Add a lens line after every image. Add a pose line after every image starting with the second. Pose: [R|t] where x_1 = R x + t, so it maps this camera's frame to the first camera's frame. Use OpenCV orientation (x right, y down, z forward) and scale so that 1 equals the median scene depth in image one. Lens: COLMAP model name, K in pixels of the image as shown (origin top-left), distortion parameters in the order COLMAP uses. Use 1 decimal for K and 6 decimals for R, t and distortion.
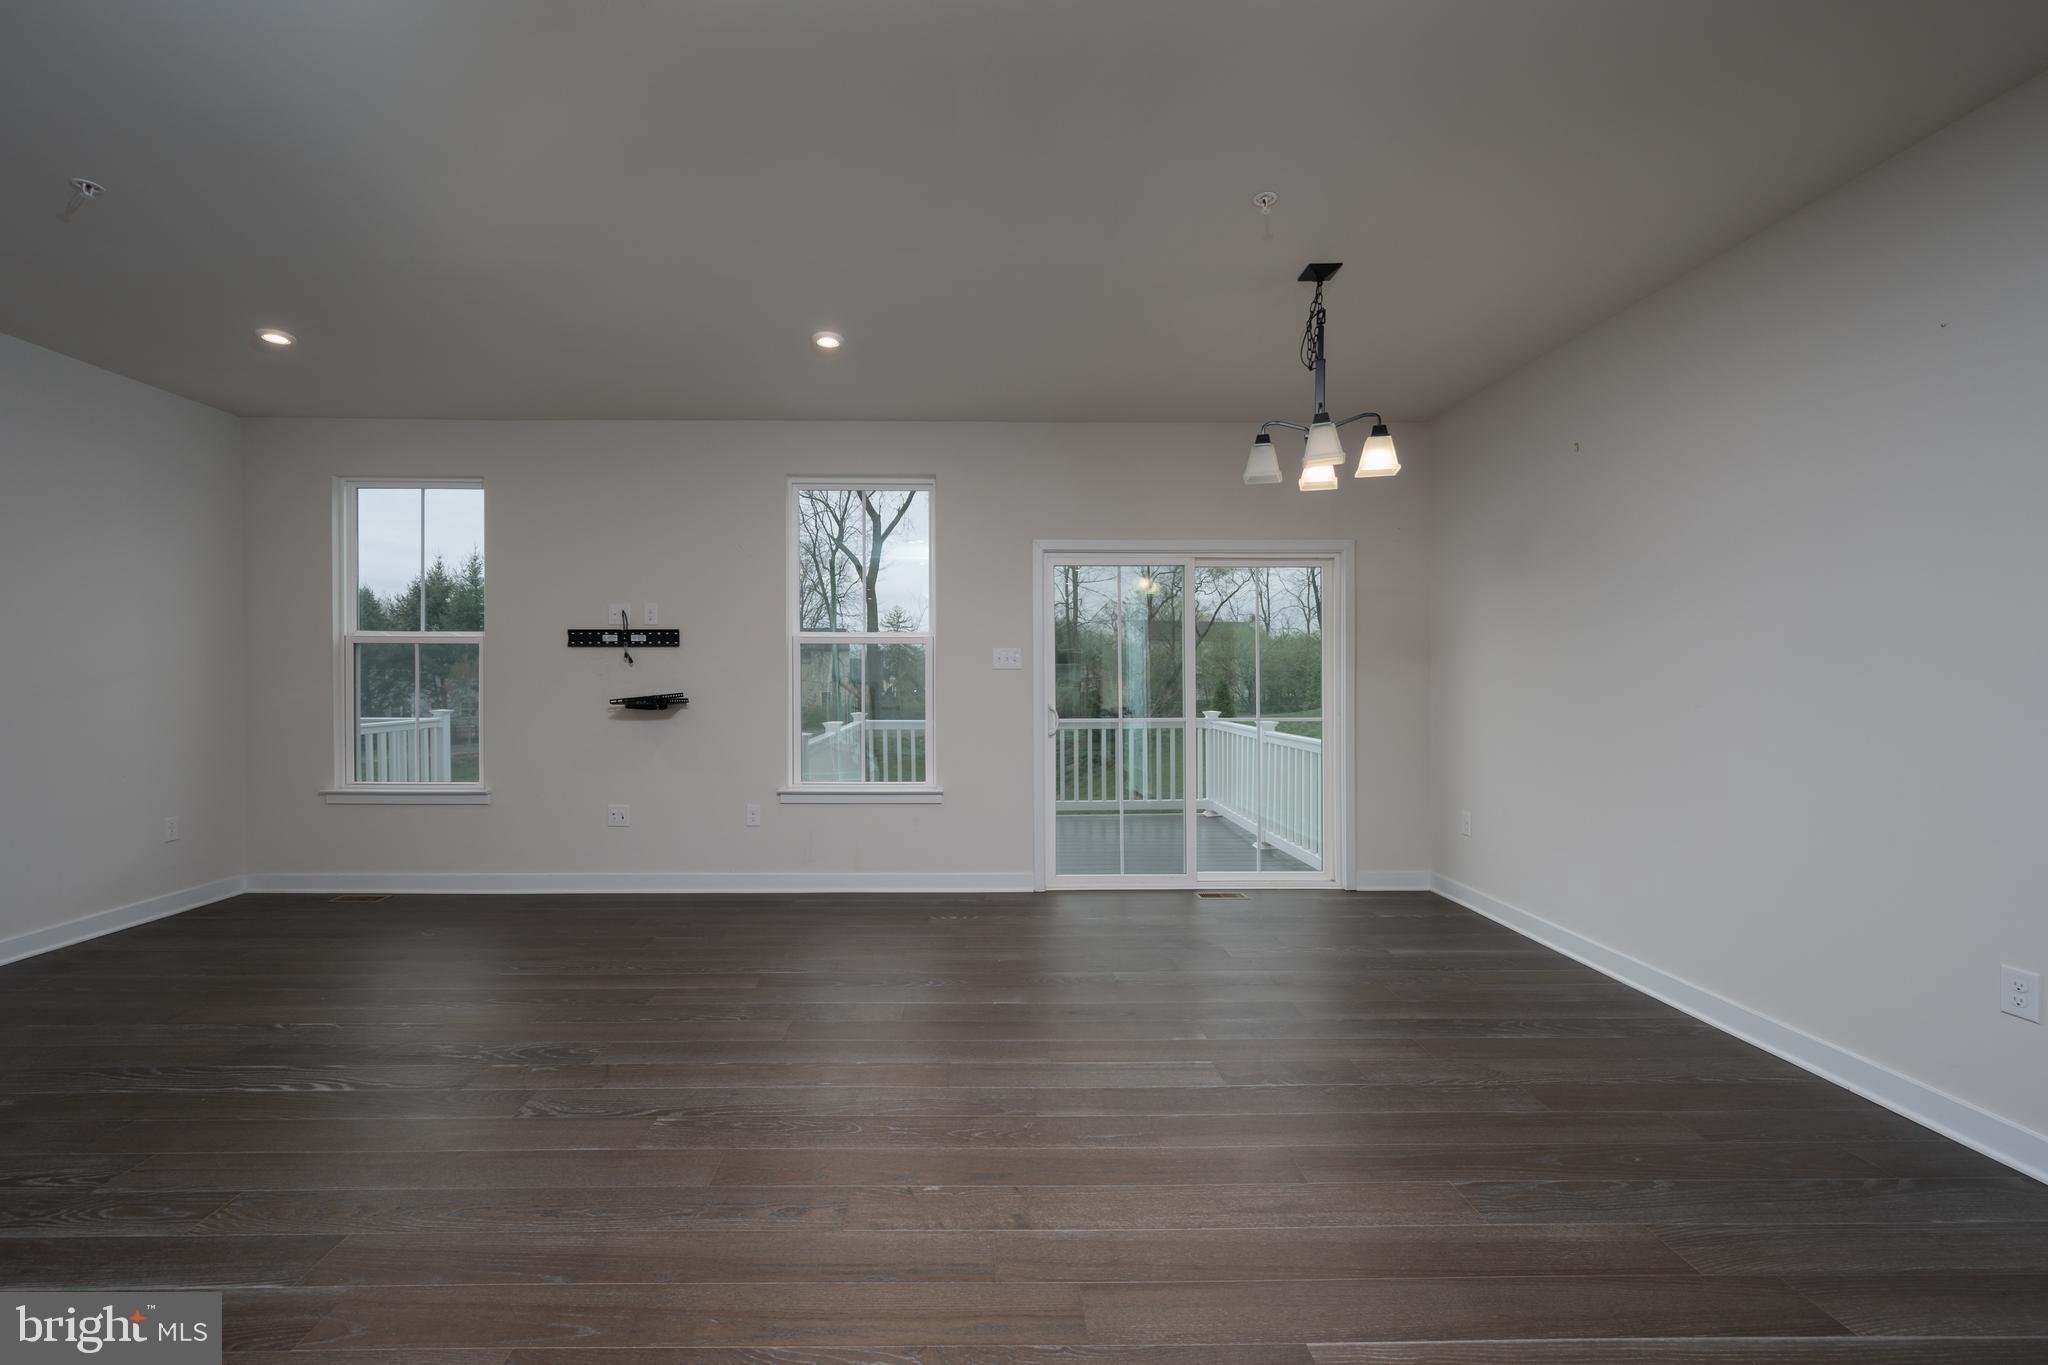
lens RADIAL K [[829.5, 0, 1016.3], [0, 829.5, 680.2], [0, 0, 1]] dist [0.000966, 0.000772]
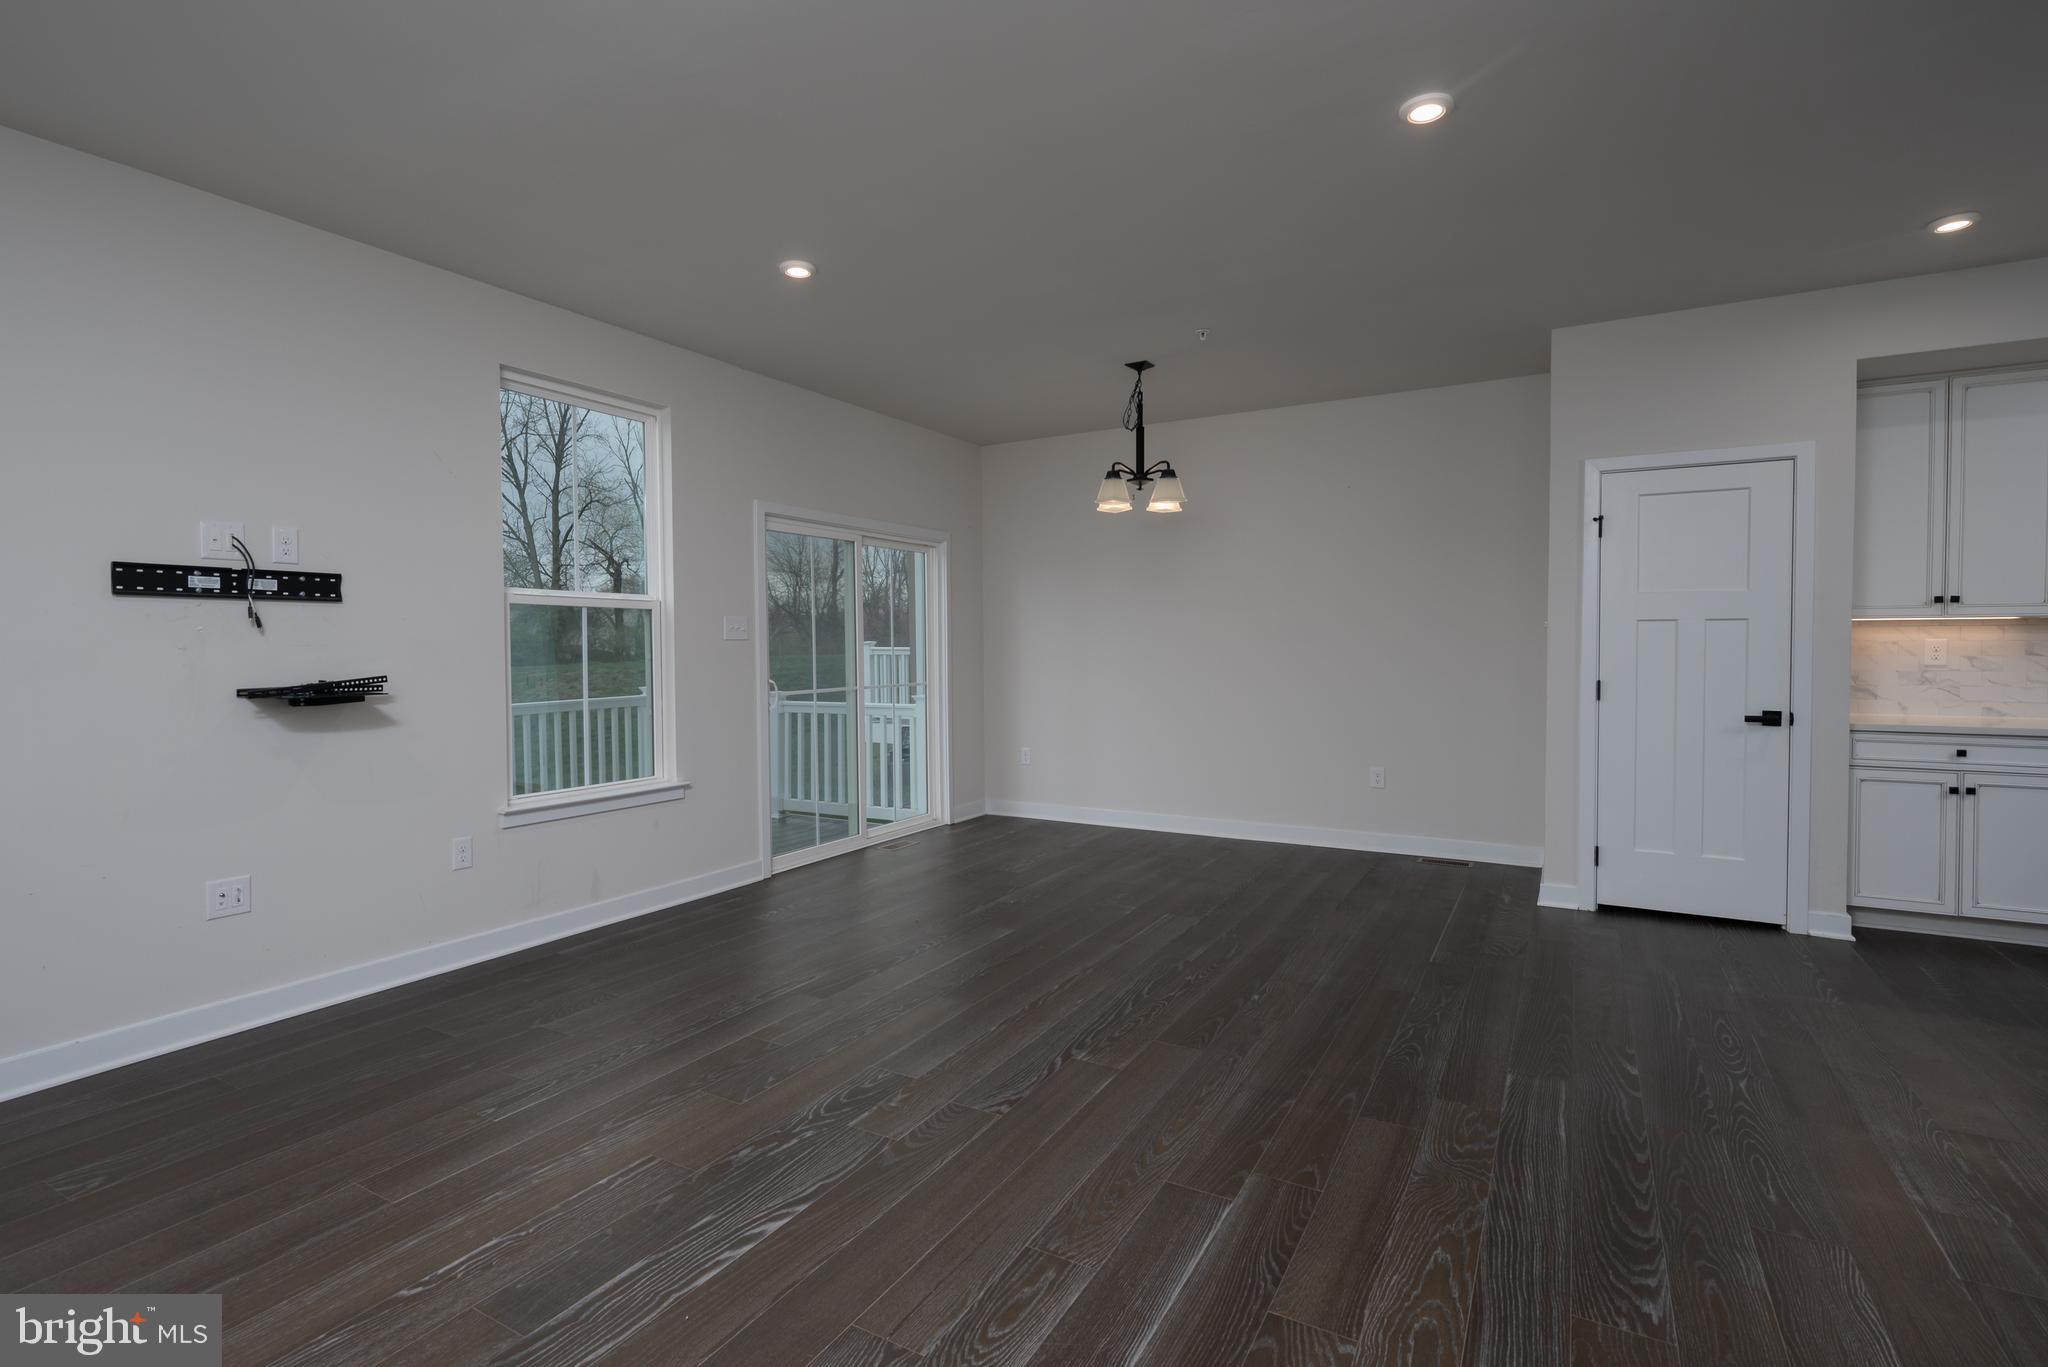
lens RADIAL K [[931.0, 0, 1011.4], [0, 931.0, 669.8], [0, 0, 1]] dist [0.004396, 0.000075]
pose [[0.533991, -0.021359, 0.845220, -0.730813], [0.010546, 0.999771, 0.018602, 0.001941], [-0.845424, -0.001019, 0.534094, 0.211496]]
